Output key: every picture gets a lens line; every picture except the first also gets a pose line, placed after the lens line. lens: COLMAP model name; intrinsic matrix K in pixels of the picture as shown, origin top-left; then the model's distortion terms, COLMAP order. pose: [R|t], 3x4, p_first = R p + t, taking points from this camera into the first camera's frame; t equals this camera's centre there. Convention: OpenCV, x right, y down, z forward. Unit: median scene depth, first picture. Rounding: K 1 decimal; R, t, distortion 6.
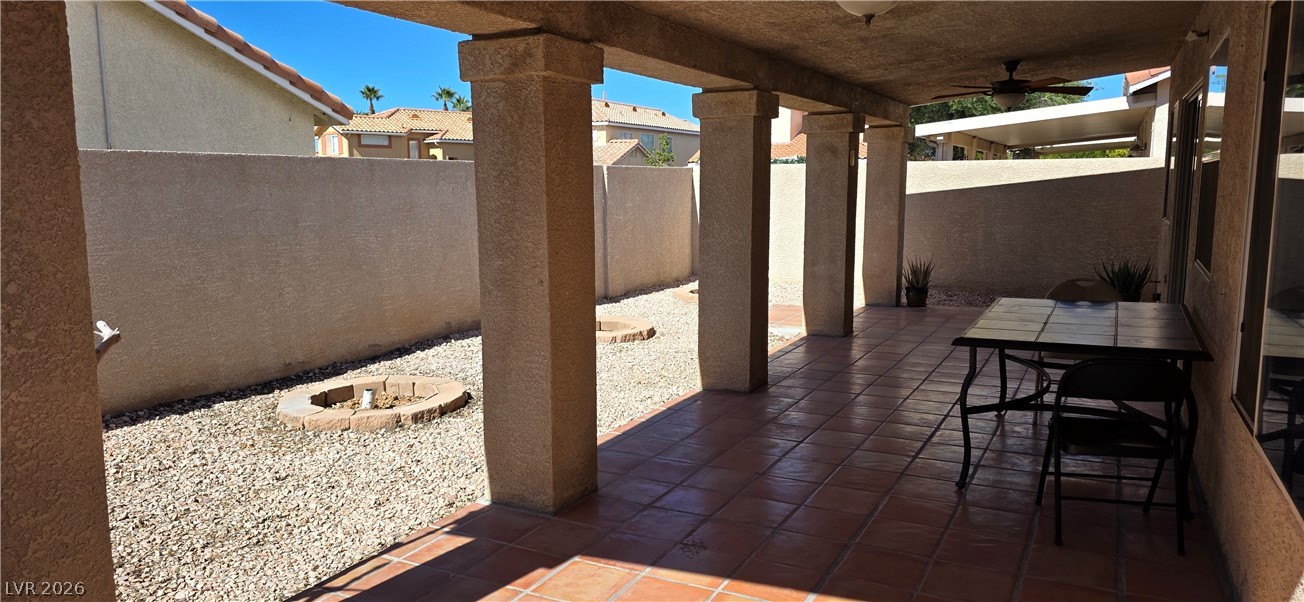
lens RADIAL K [[881.4, 0, 659.6], [0, 881.4, 297.2], [0, 0, 1]] dist [0.104659, -0.114103]
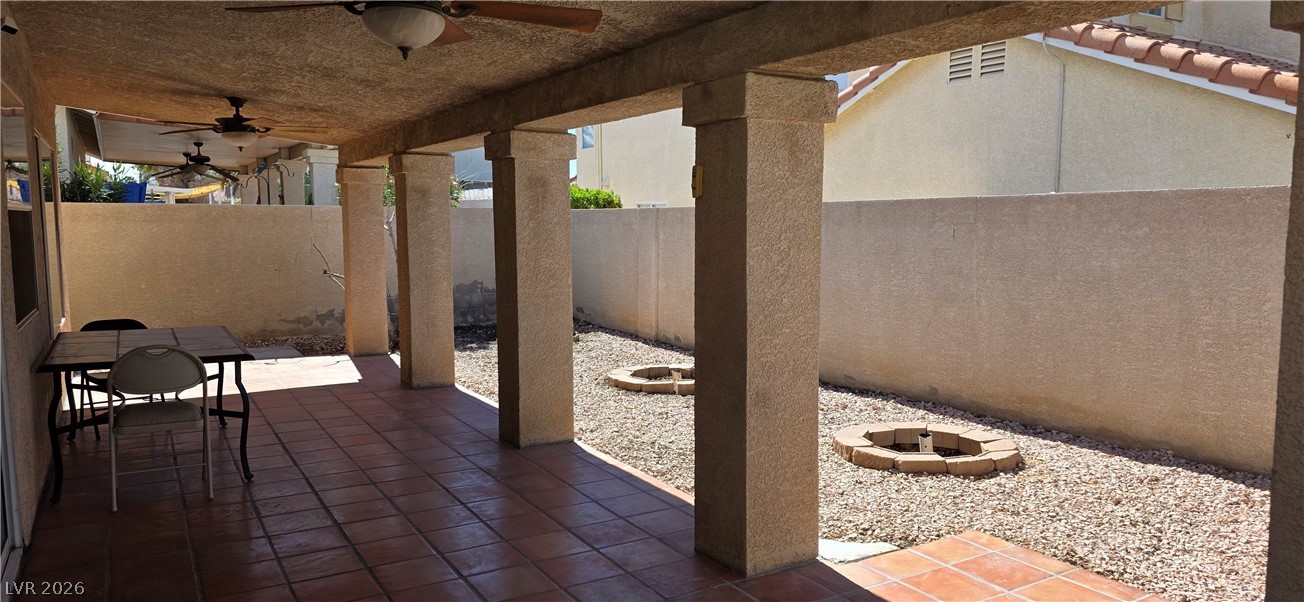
lens RADIAL K [[881.4, 0, 659.6], [0, 881.4, 297.2], [0, 0, 1]] dist [0.104659, -0.114103]
pose [[-0.533748, 0.080364, -0.841816, 0.629973], [-0.103650, 0.981751, 0.159441, -0.170670], [0.839267, 0.172355, -0.515678, 1.244090]]
